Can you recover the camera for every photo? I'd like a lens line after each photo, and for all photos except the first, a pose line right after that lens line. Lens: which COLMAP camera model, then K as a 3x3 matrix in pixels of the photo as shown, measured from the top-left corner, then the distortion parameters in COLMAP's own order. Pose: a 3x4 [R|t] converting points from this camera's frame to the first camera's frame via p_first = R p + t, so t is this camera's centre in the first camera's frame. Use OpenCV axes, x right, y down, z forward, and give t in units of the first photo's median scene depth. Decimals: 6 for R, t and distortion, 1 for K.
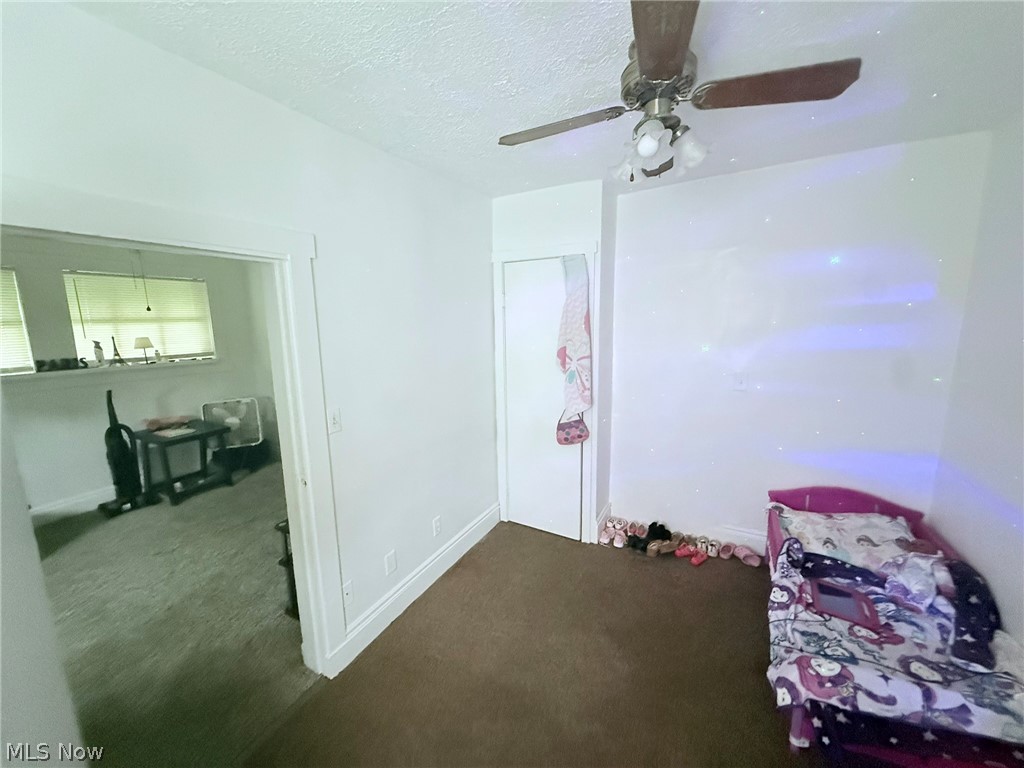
lens RADIAL K [[400.0, 0, 512.0], [0, 400.0, 384.0], [0, 0, 1]] dist [0.000143, 0.000097]
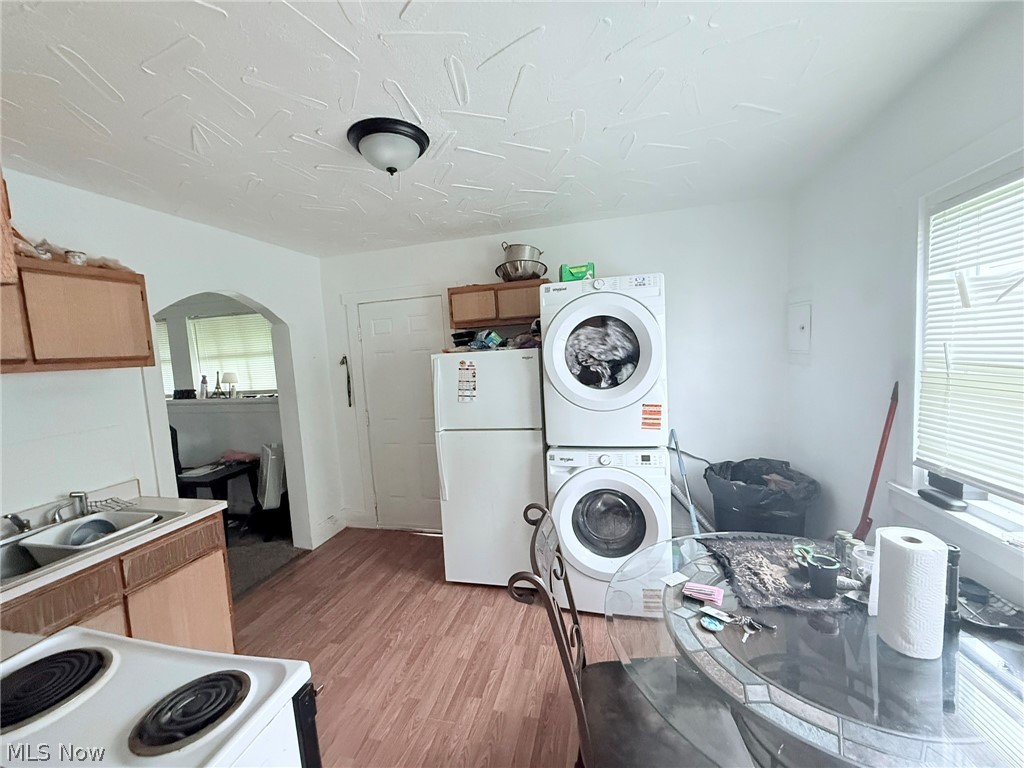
lens RADIAL K [[400.0, 0, 512.0], [0, 400.0, 384.0], [0, 0, 1]] dist [0.000143, 0.000097]
pose [[0.245971, 0.080567, -0.965923, 0.249969], [-0.107258, 0.992682, 0.055486, -0.208857], [0.963324, 0.089955, 0.252812, 1.348509]]
